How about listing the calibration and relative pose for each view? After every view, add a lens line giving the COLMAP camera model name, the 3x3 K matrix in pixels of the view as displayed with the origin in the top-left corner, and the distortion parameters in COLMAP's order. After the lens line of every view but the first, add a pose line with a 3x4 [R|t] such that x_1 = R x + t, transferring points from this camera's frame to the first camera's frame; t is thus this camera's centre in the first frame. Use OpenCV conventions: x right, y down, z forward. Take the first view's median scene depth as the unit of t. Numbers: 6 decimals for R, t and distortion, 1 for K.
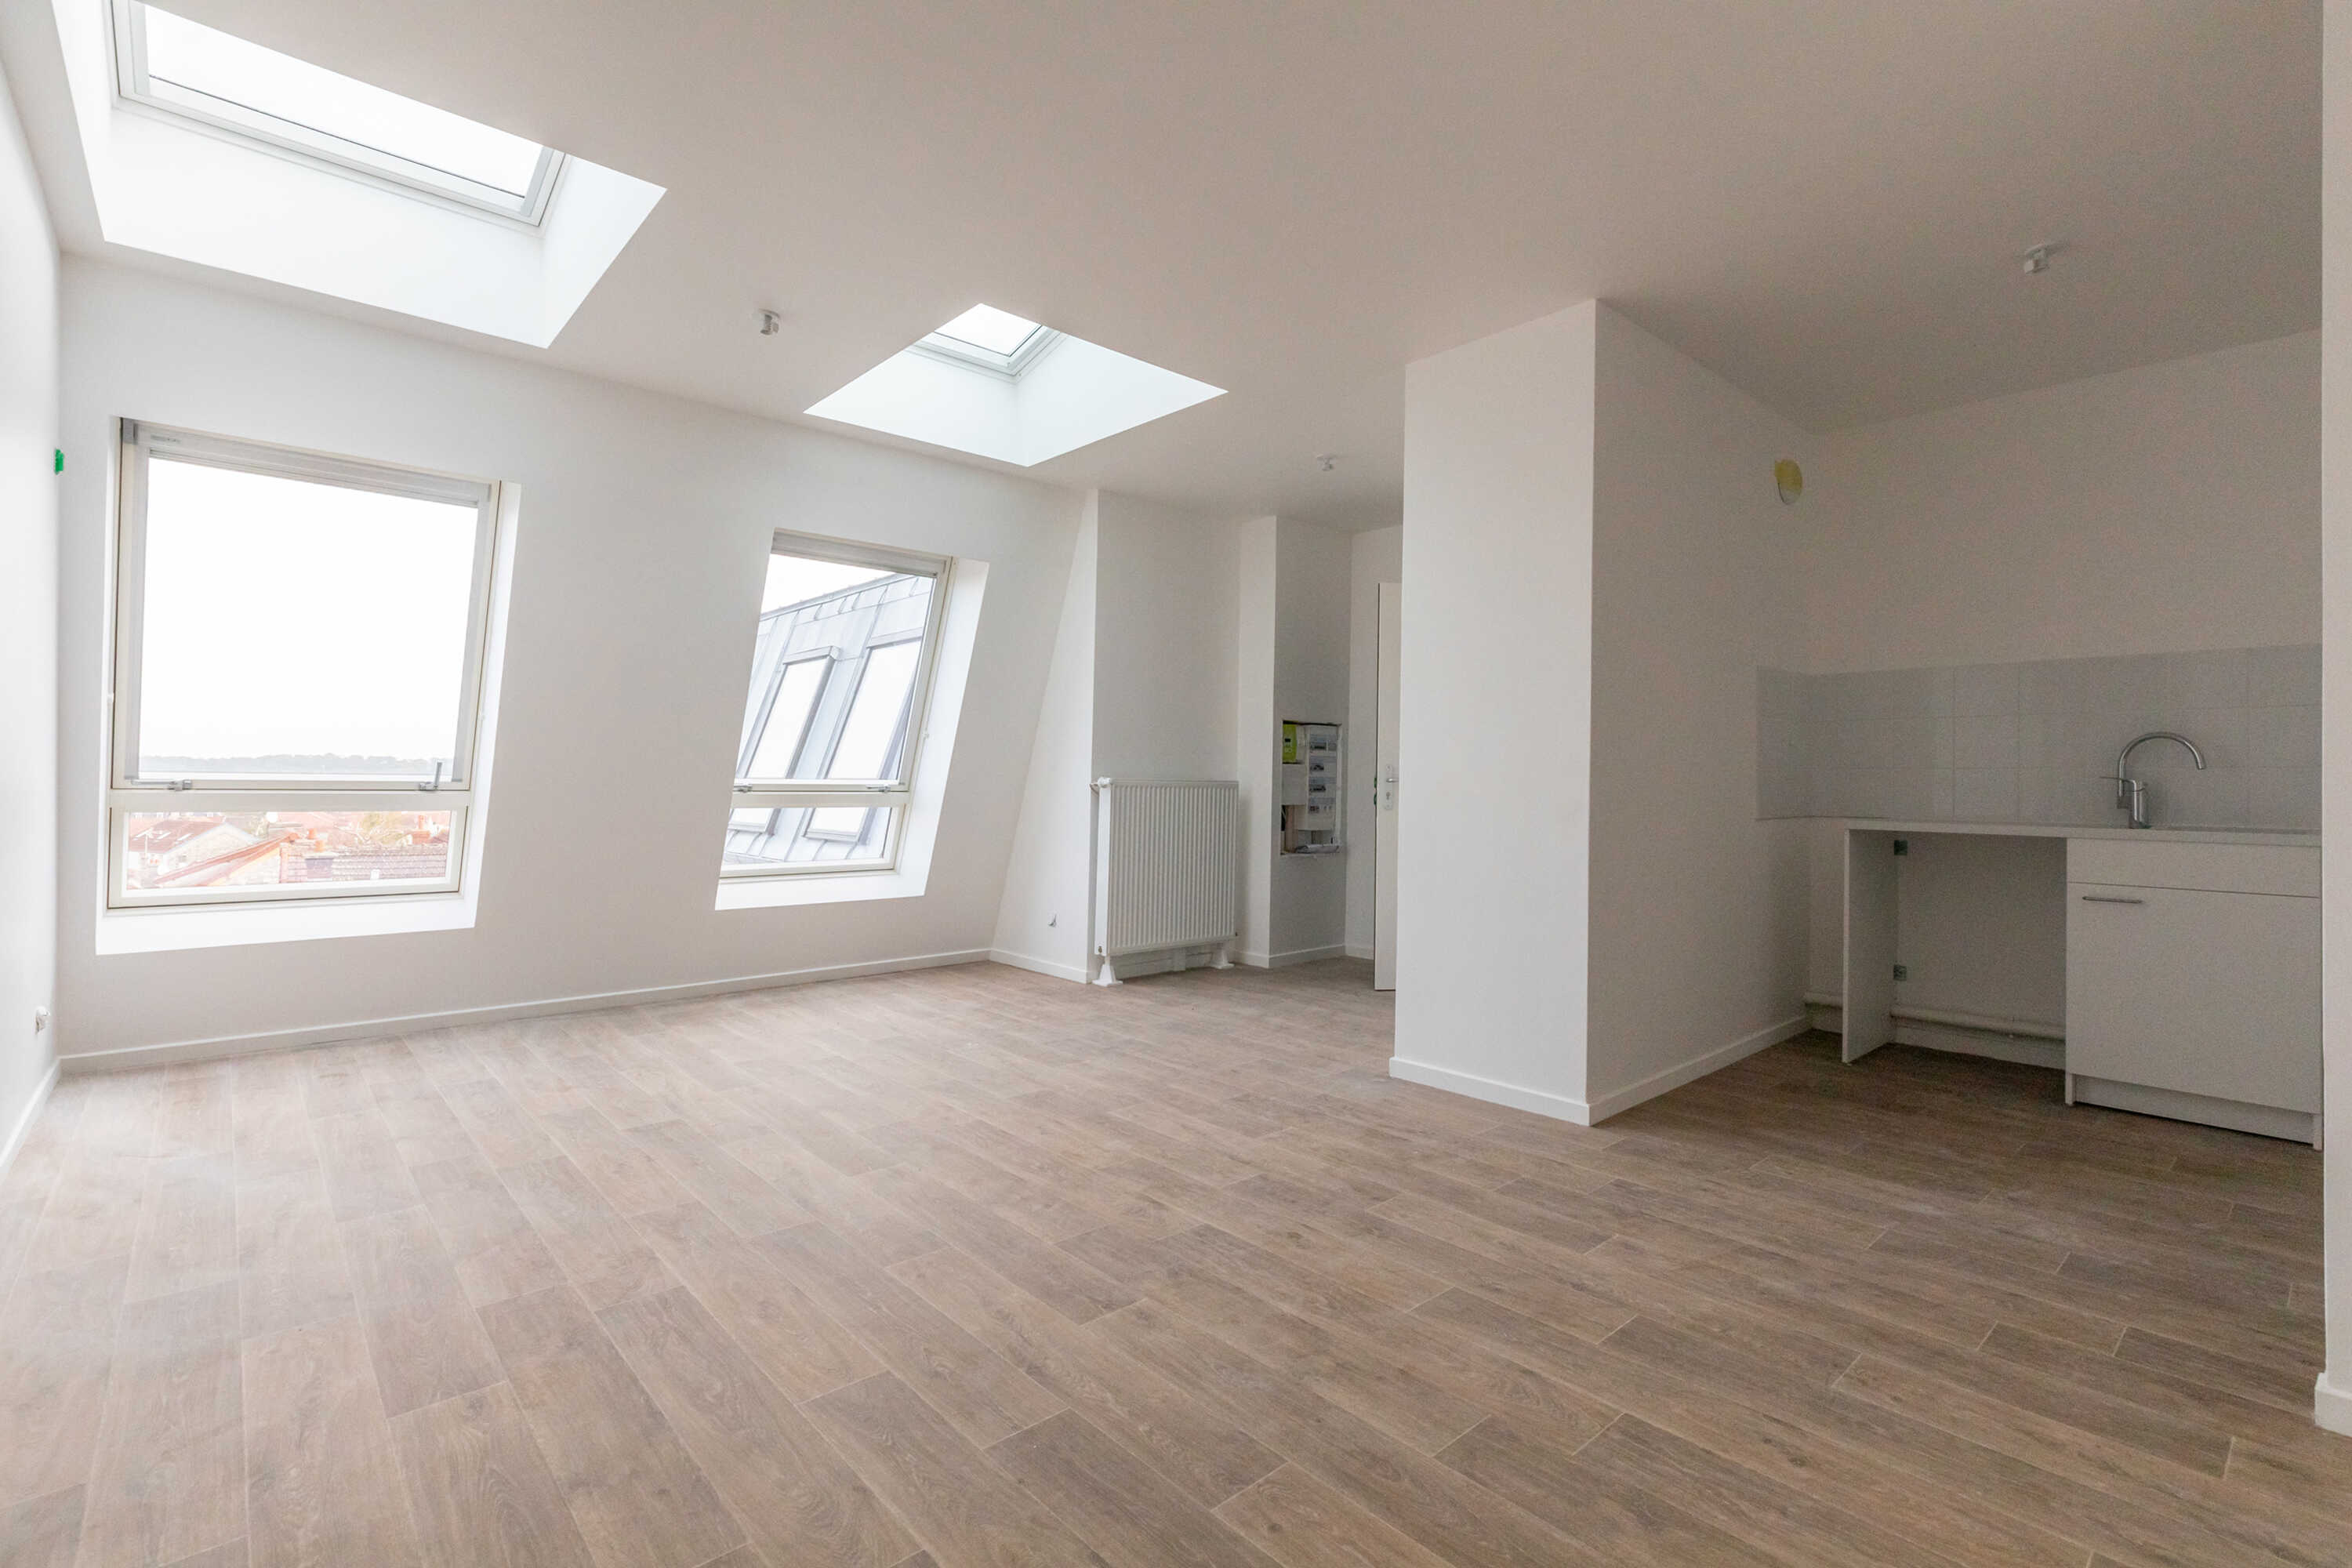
lens RADIAL K [[1056.8, 0, 1183.7], [0, 1056.8, 772.3], [0, 0, 1]] dist [0.004002, -0.001447]
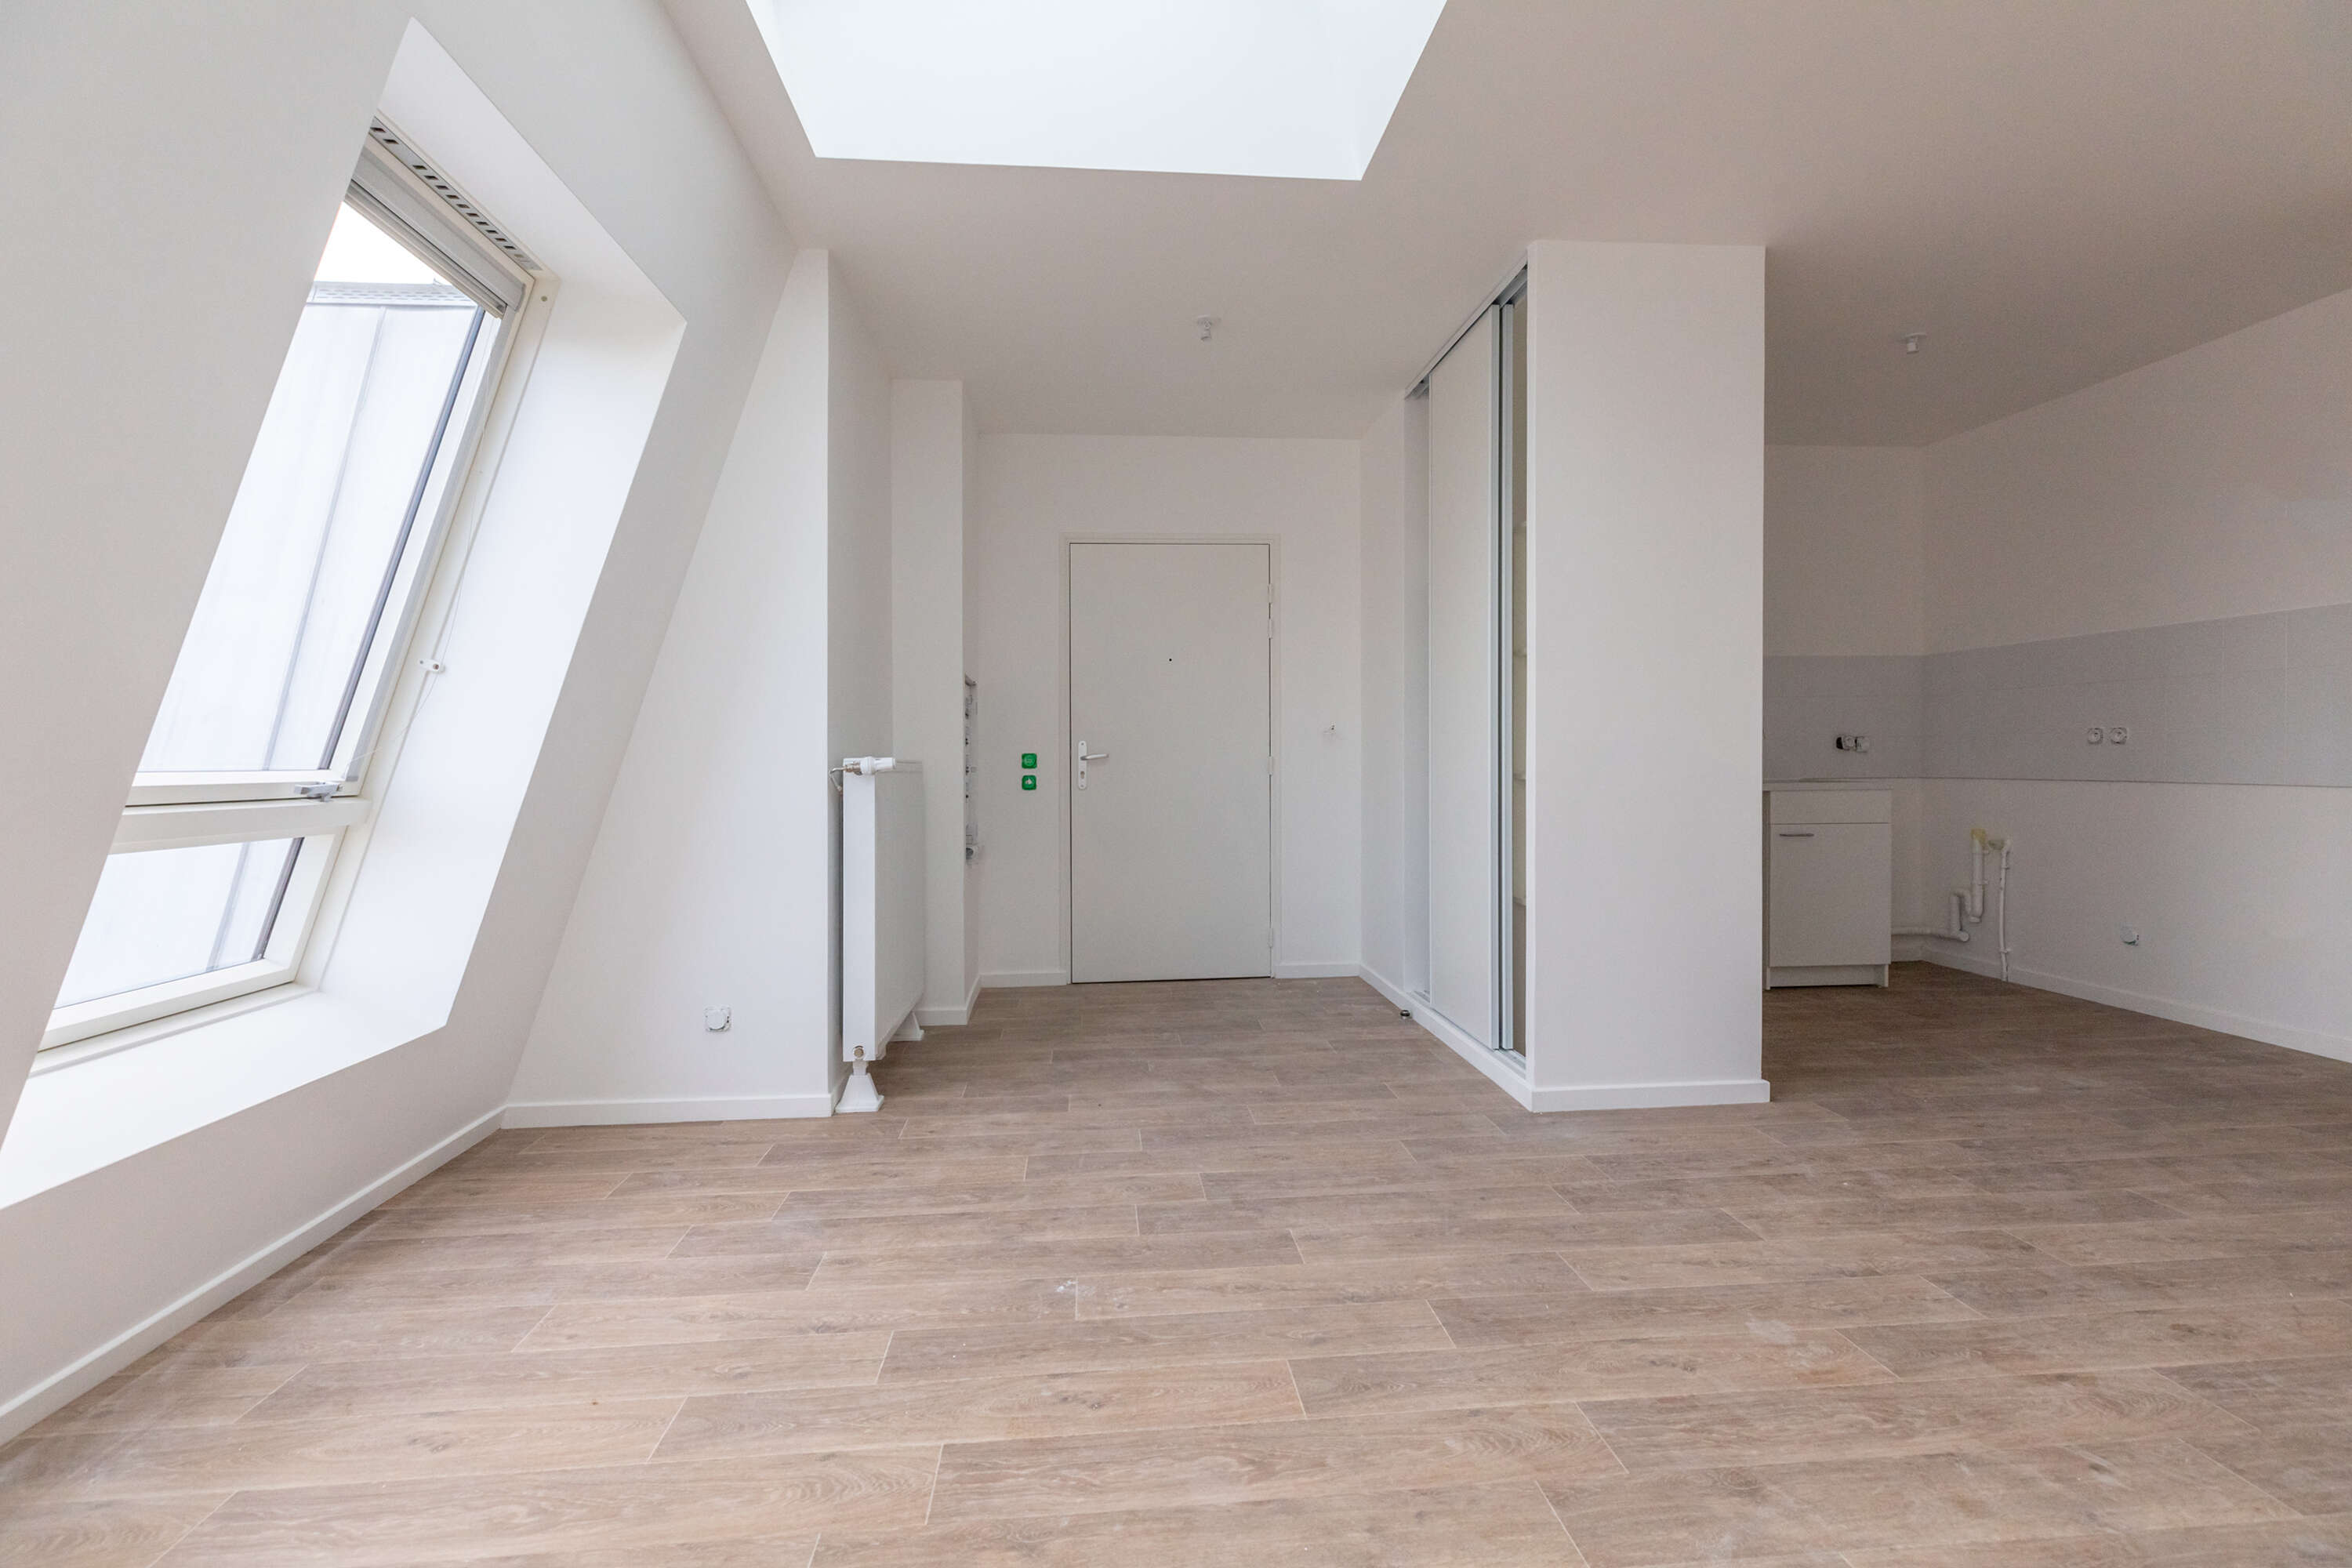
lens RADIAL K [[1056.8, 0, 1156.8], [0, 1056.8, 673.1], [0, 0, 1]] dist [0.004002, -0.001447]
pose [[0.612826, 0.049662, 0.788656, -0.163005], [0.010488, 0.997424, -0.070958, 0.000529], [-0.790148, 0.051756, 0.610727, 0.178769]]
